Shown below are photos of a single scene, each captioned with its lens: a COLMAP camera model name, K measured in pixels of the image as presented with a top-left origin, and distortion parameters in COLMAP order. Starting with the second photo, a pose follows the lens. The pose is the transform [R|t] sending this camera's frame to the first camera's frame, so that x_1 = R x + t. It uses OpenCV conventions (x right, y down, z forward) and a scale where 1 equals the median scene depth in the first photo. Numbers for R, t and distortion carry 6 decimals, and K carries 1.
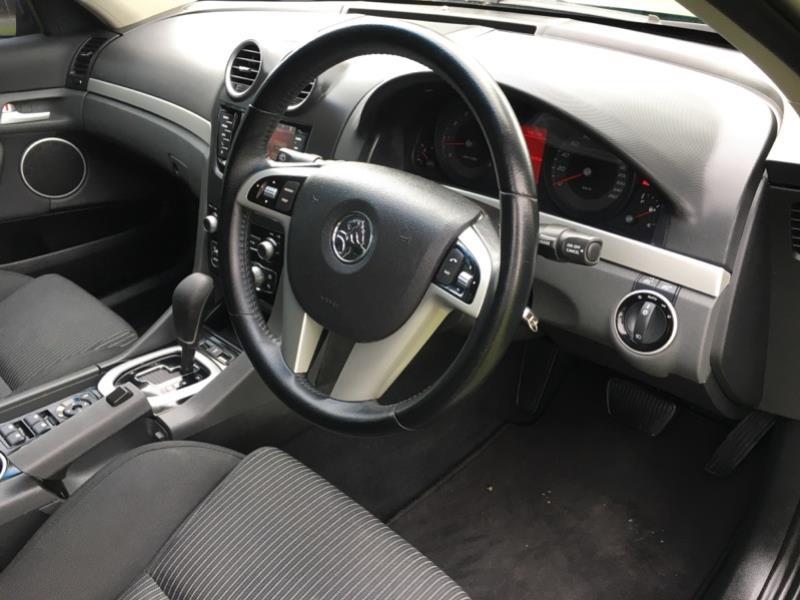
lens RADIAL K [[671.7, 0, 405.6], [0, 671.7, 298.2], [0, 0, 1]] dist [0.058814, -0.076019]
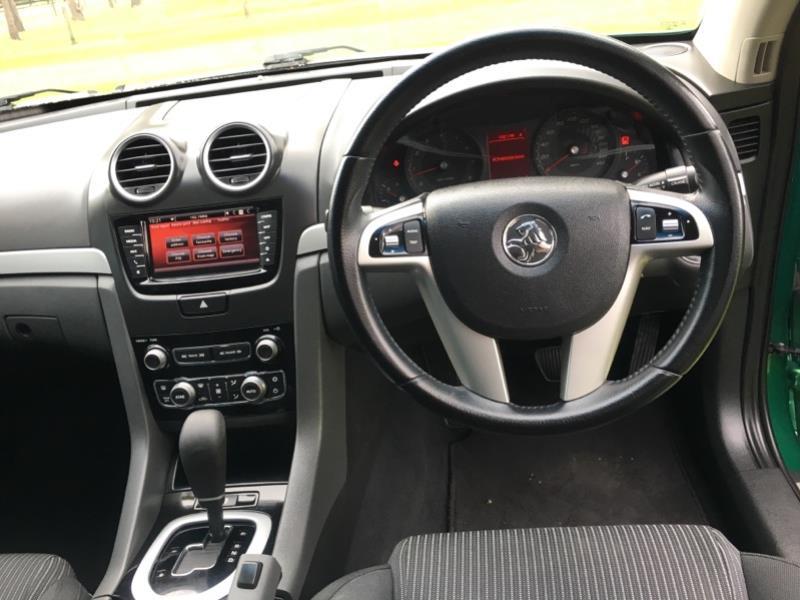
lens RADIAL K [[671.7, 0, 404.5], [0, 671.7, 299.6], [0, 0, 1]] dist [0.058814, -0.076019]
pose [[0.765592, -0.346460, 0.542065, -0.645649], [0.414183, 0.910188, -0.003230, -0.067688], [-0.492262, 0.226987, 0.840330, 0.219108]]
